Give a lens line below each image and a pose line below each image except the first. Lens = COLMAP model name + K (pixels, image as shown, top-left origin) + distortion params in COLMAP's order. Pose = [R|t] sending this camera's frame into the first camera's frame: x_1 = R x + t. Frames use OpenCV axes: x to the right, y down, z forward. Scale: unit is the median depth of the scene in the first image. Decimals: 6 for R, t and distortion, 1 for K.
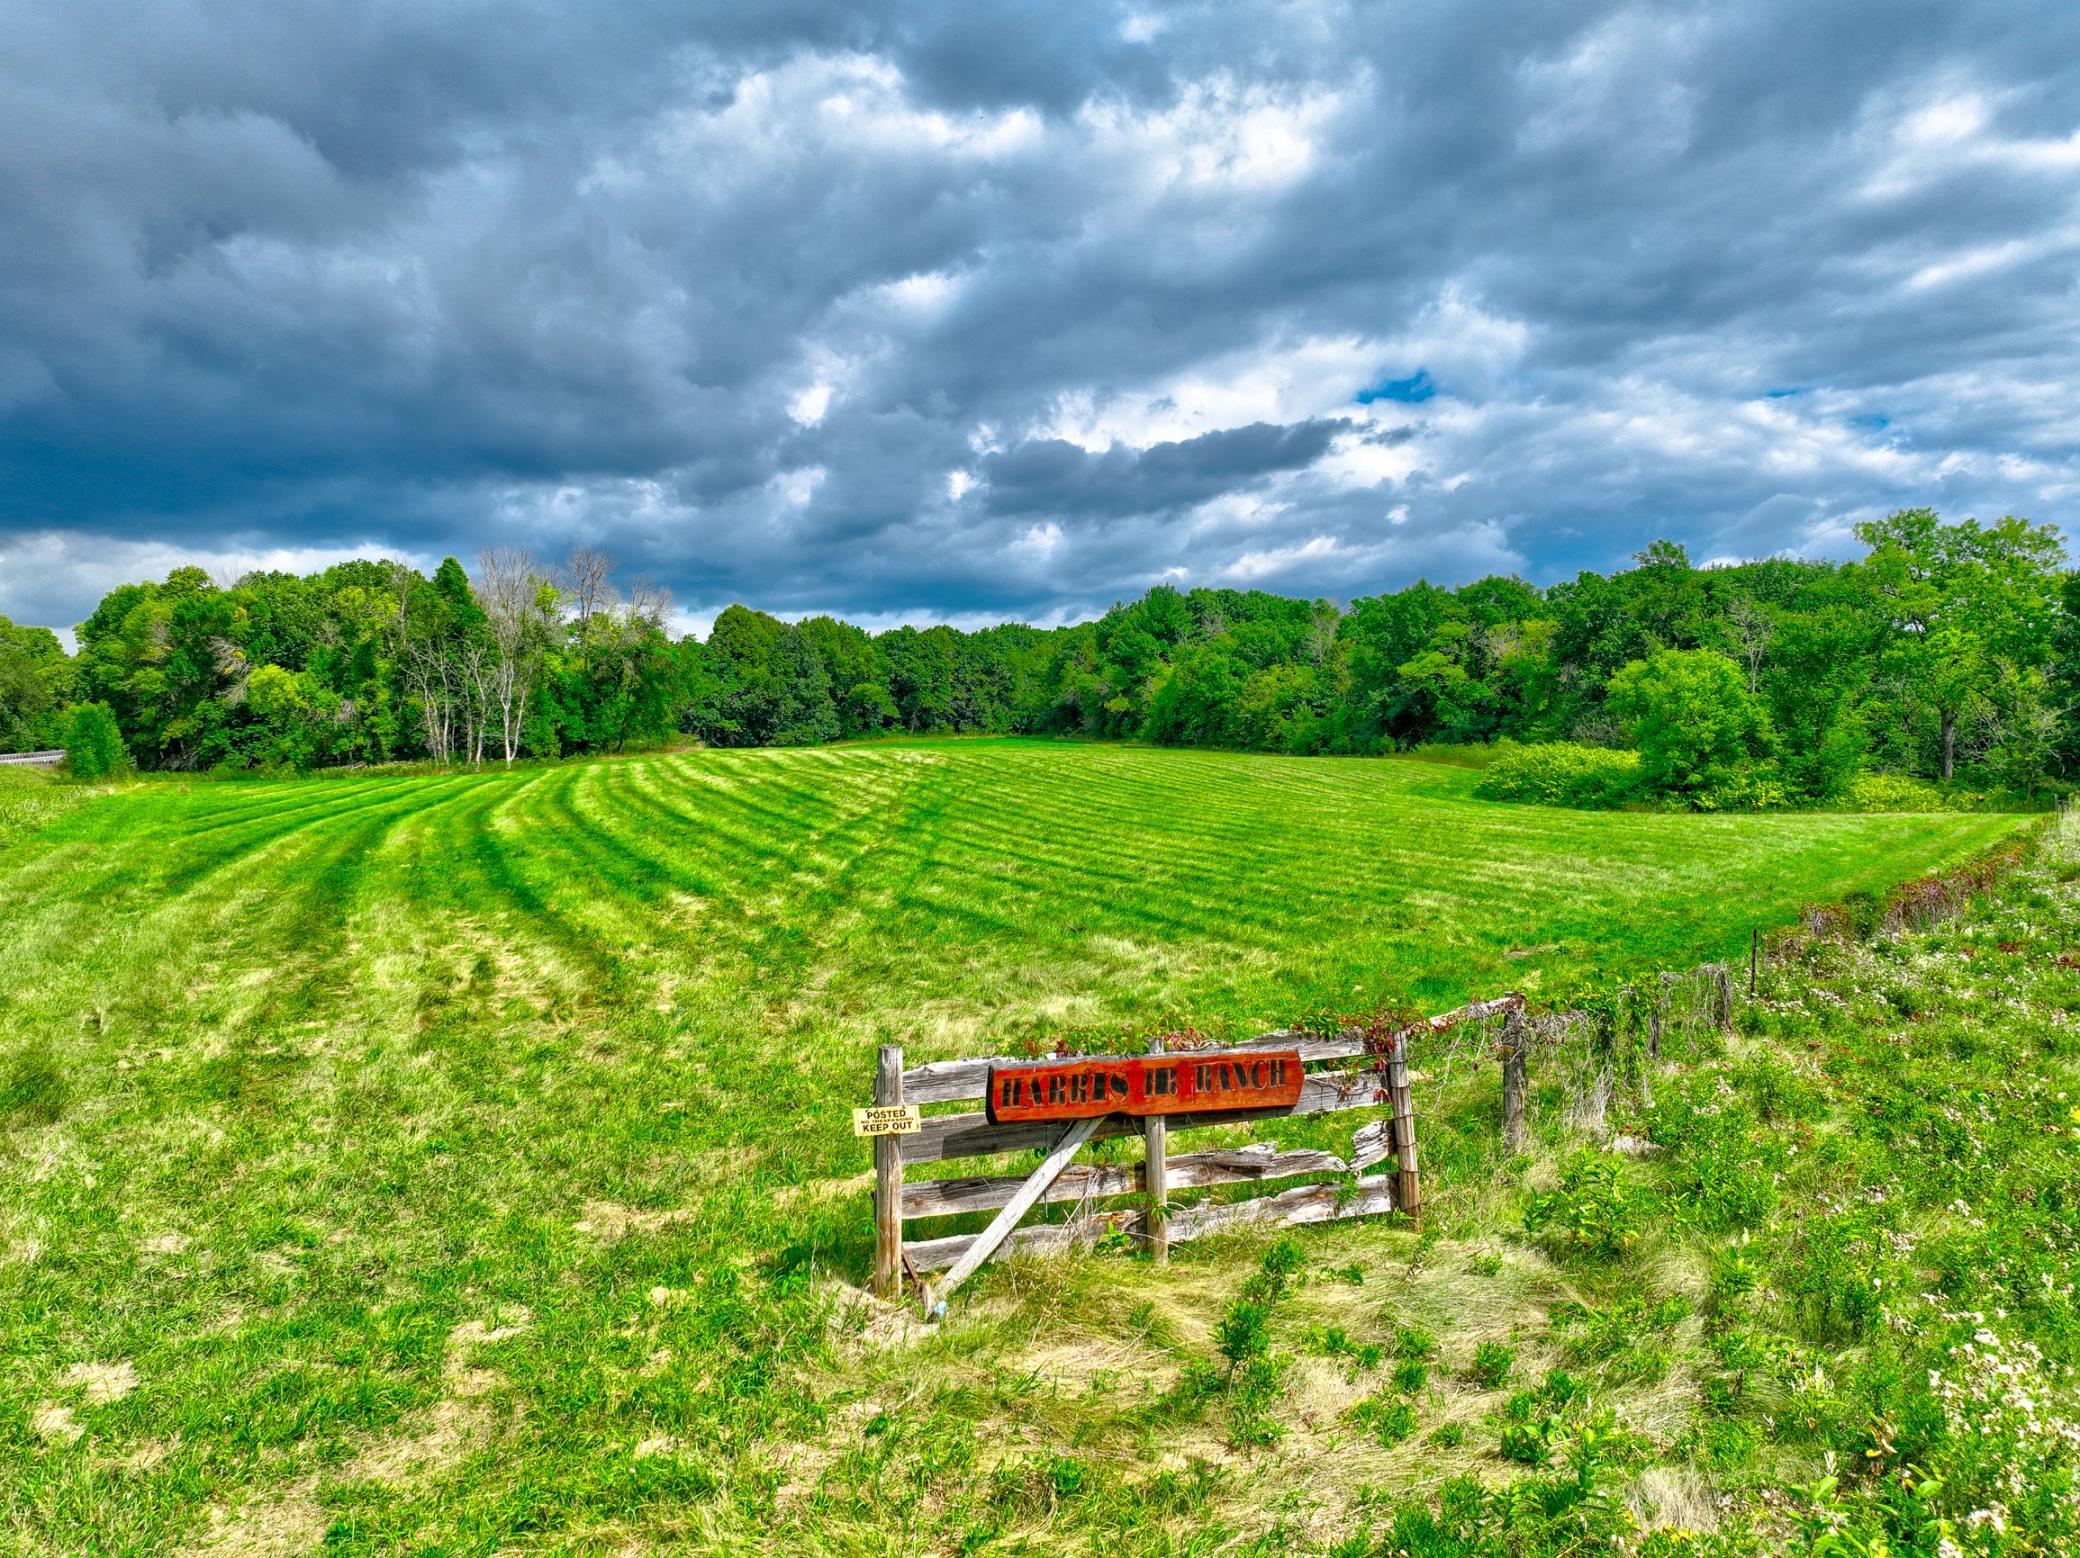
lens RADIAL K [[1470.7, 0, 1036.4], [0, 1470.7, 752.3], [0, 0, 1]] dist [-0.005503, 0.022128]
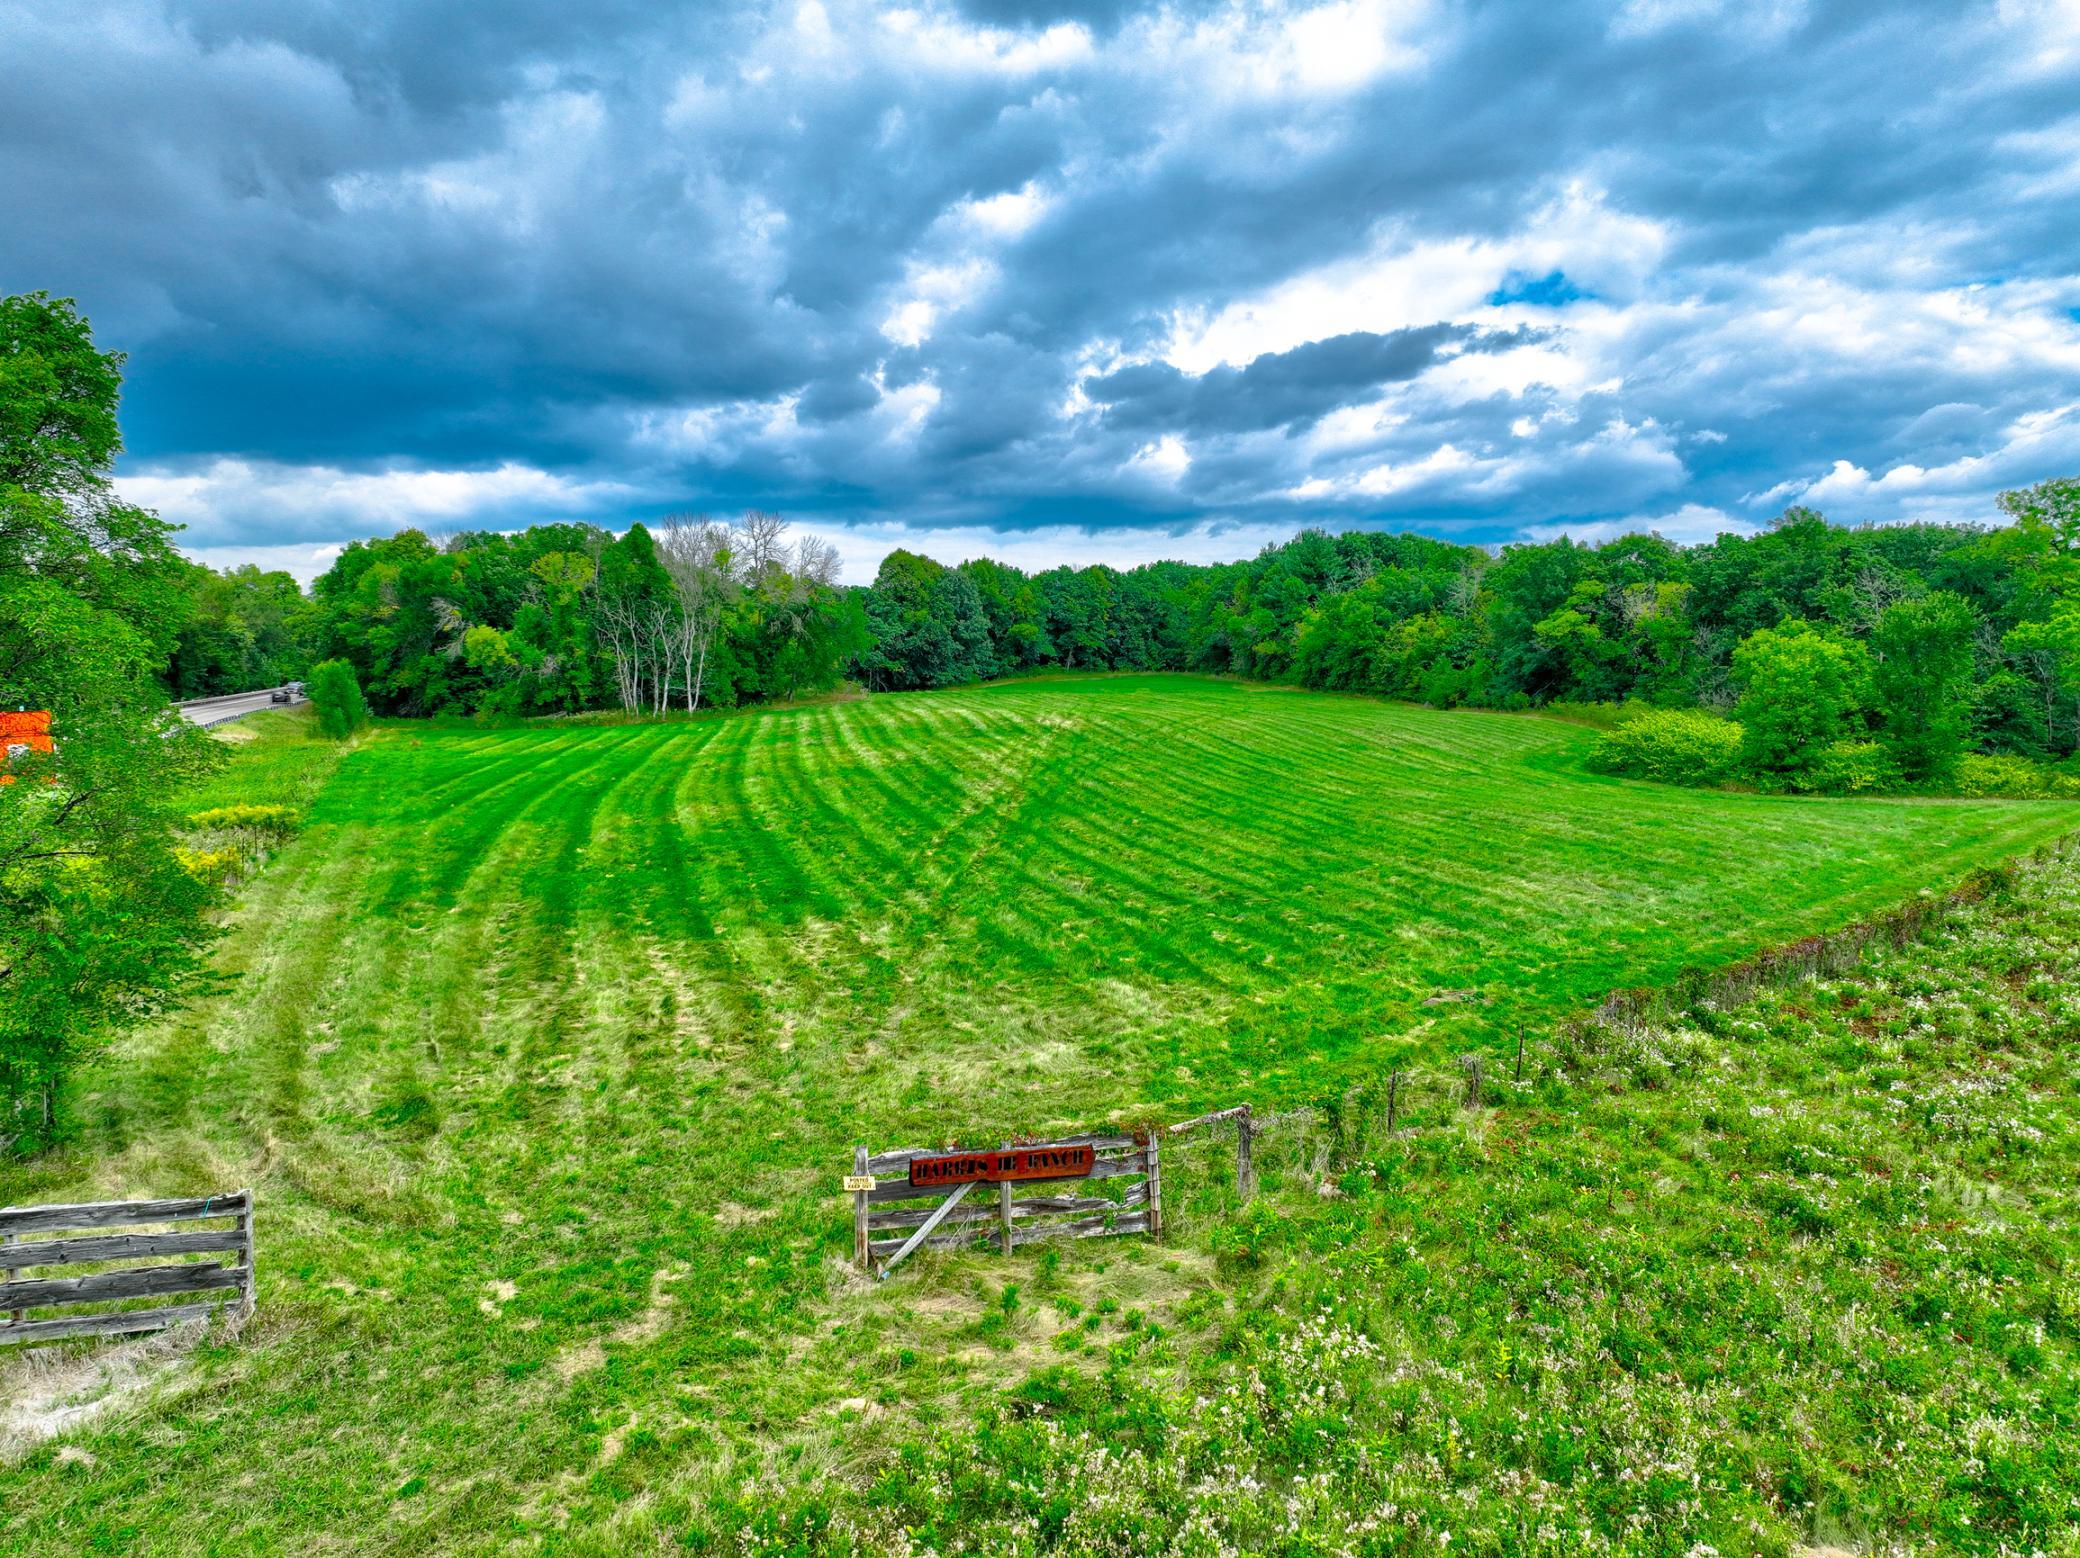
lens RADIAL K [[1470.7, 0, 1036.4], [0, 1470.7, 752.3], [0, 0, 1]] dist [-0.005503, 0.022128]
pose [[0.993351, 0.012326, -0.114459, 0.106010], [-0.005710, 0.998303, 0.057952, -0.133852], [0.114979, -0.056913, 0.991736, -0.274548]]
